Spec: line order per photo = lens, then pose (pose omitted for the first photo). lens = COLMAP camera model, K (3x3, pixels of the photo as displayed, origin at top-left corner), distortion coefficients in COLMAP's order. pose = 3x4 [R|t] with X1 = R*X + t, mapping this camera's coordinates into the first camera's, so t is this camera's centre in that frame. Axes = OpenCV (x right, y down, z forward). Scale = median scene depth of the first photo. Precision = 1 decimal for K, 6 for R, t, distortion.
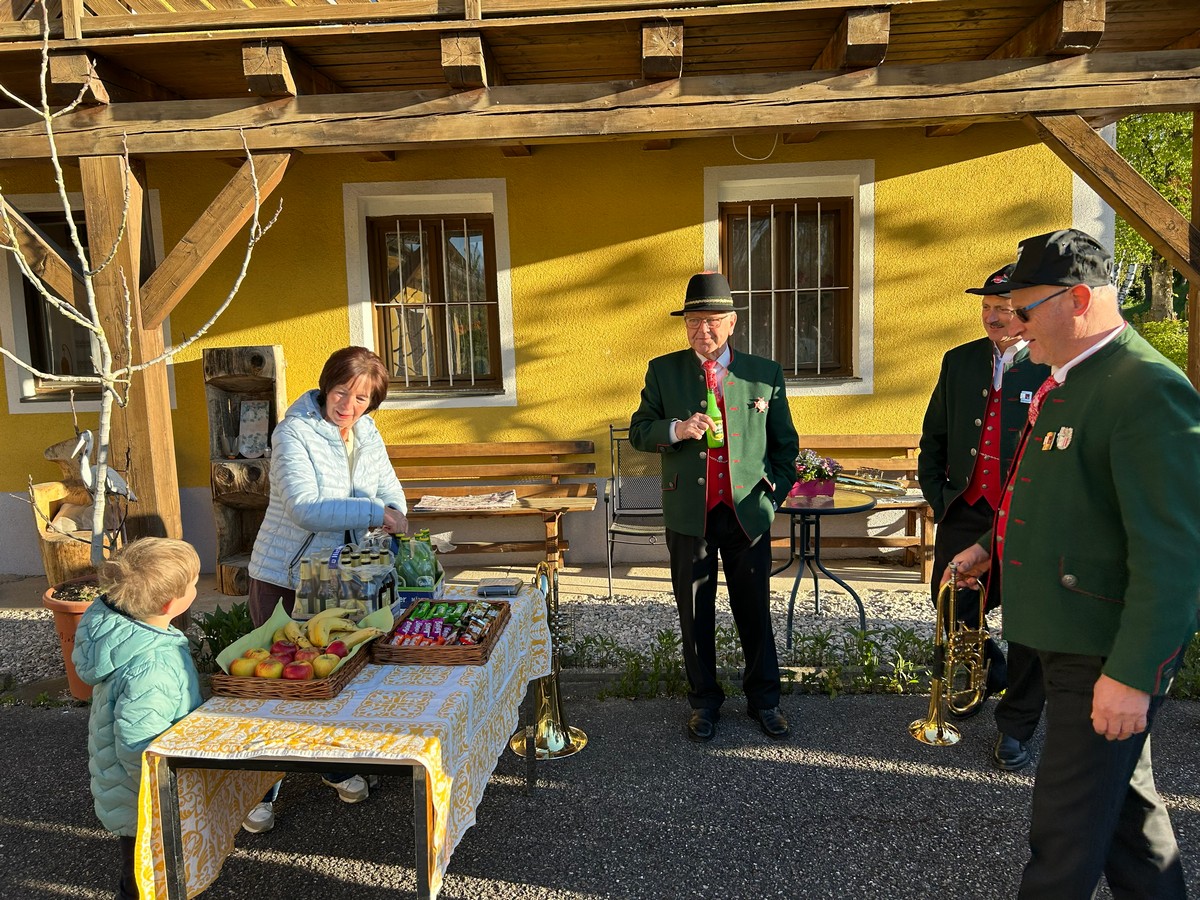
lens RADIAL K [[895.5, 0, 600.3], [0, 895.5, 446.9], [0, 0, 1]] dist [0.014089, 0.004348]
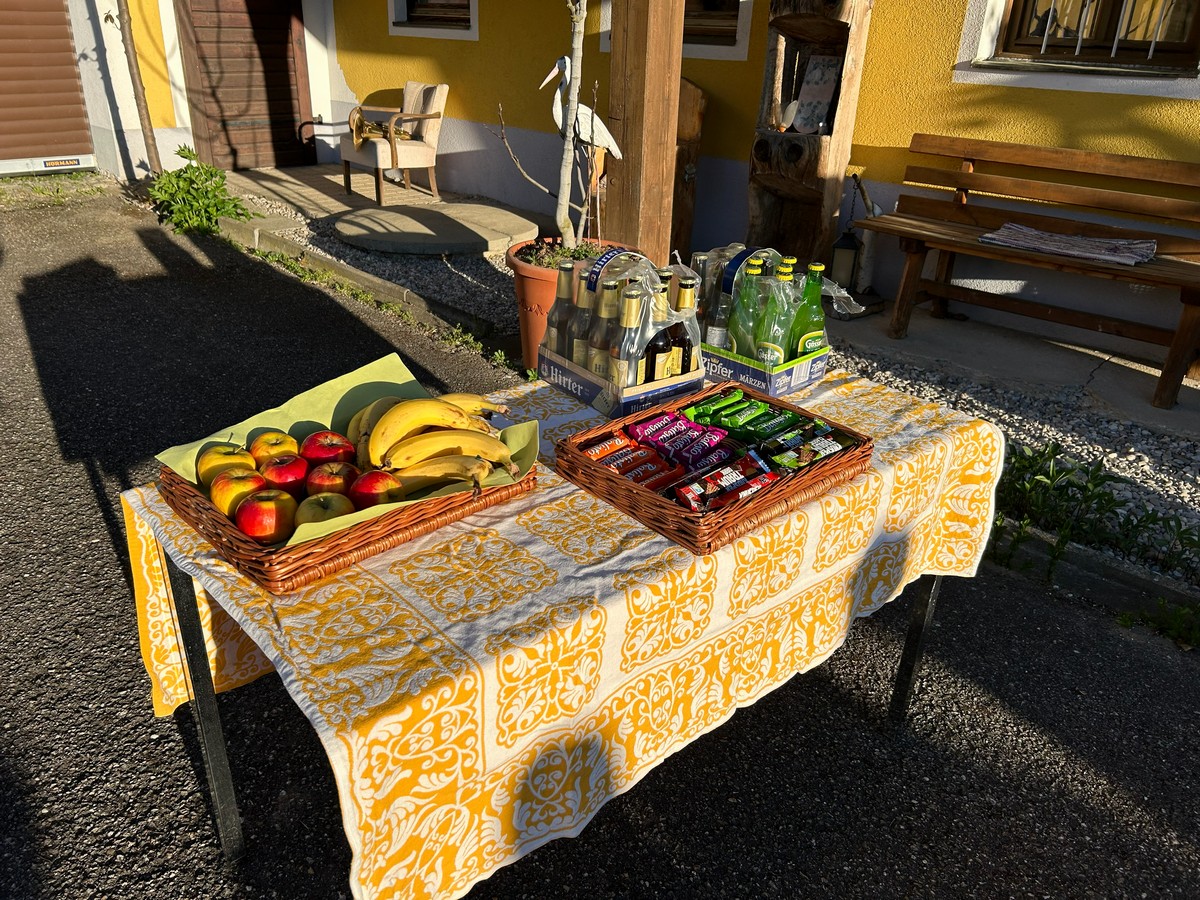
lens RADIAL K [[895.5, 0, 596.4], [0, 895.5, 445.8], [0, 0, 1]] dist [0.014089, 0.004348]
pose [[0.734898, 0.337015, -0.588511, 0.052945], [-0.137240, 0.923734, 0.357605, 0.012675], [0.664146, -0.182036, 0.725102, 0.356031]]
